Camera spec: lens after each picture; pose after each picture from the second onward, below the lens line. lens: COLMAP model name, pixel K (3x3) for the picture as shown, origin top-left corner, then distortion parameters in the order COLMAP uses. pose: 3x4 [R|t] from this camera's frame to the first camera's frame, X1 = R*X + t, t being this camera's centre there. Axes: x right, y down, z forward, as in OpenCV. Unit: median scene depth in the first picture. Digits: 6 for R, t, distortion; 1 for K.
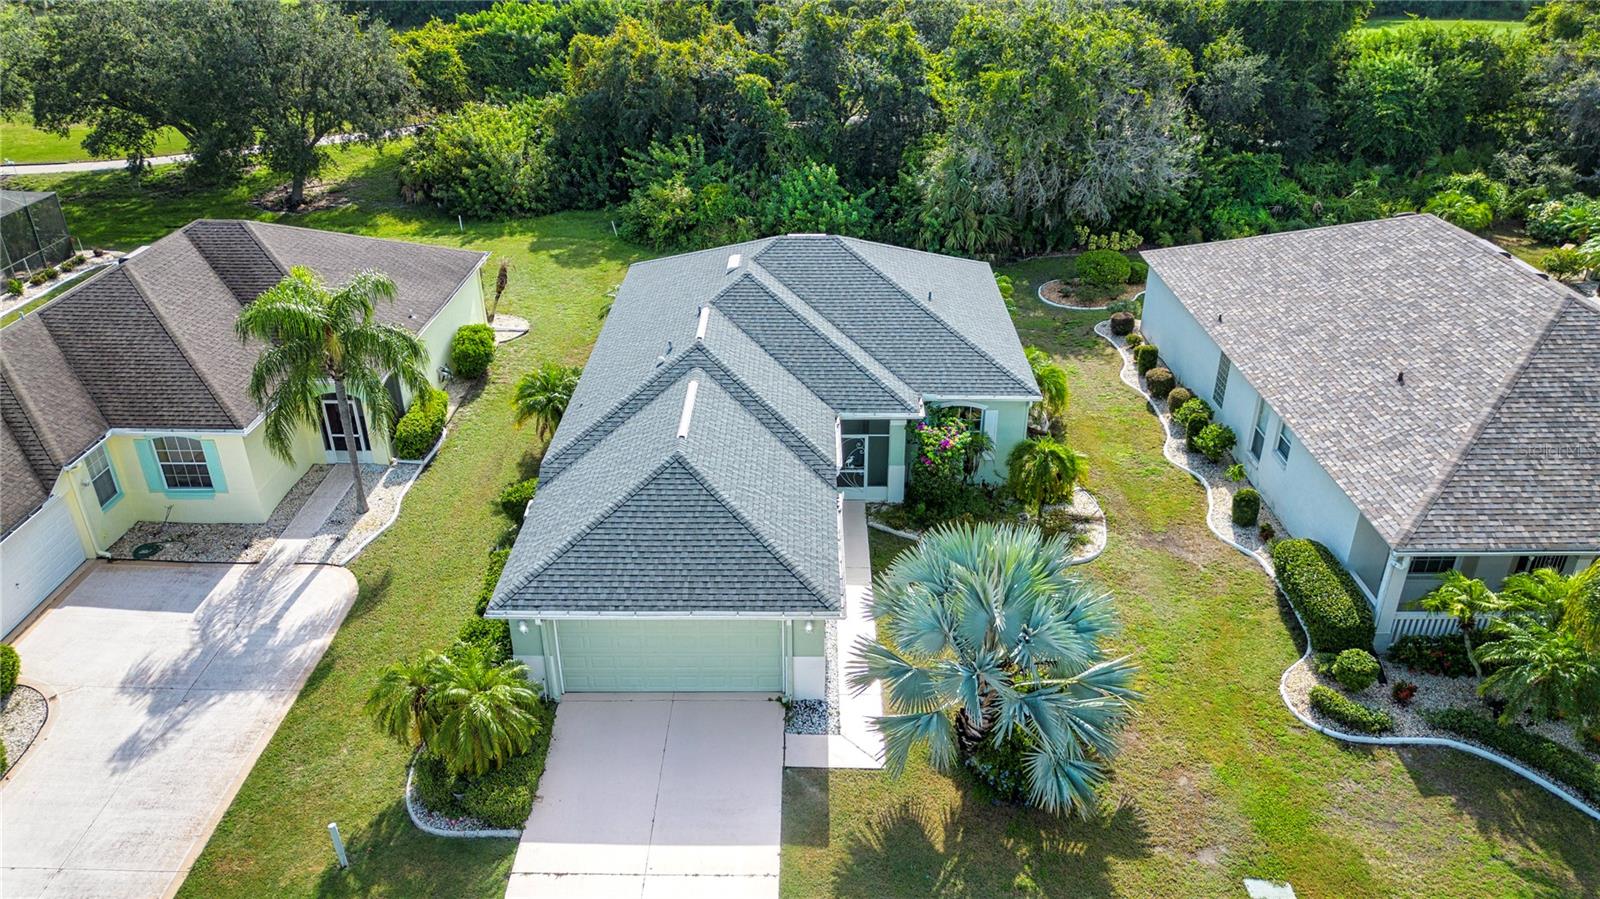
lens RADIAL K [[1146.4, 0, 800.0], [0, 1146.4, 449.5], [0, 0, 1]] dist [0.001736, -0.000012]
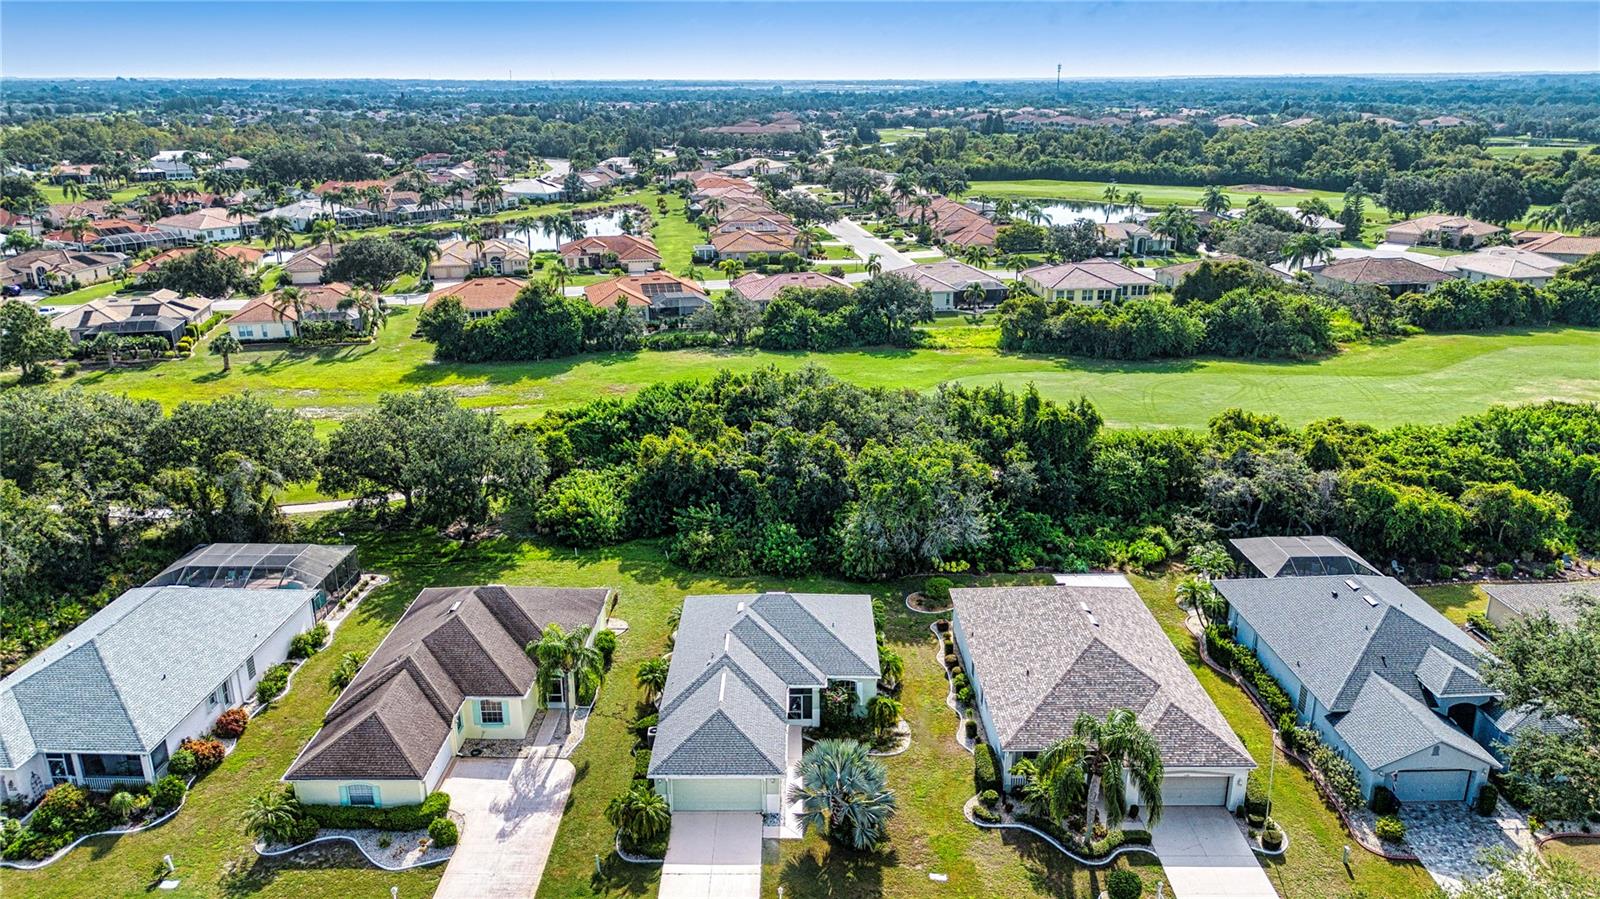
lens RADIAL K [[1104.4, 0, 800.0], [0, 1104.4, 449.5], [0, 0, 1]] dist [0.108730, -0.284368]
pose [[0.999924, -0.002032, 0.012152, 0.030488], [0.004137, 0.984419, -0.175792, -0.103080], [-0.011605, 0.175829, 0.984352, -1.189564]]
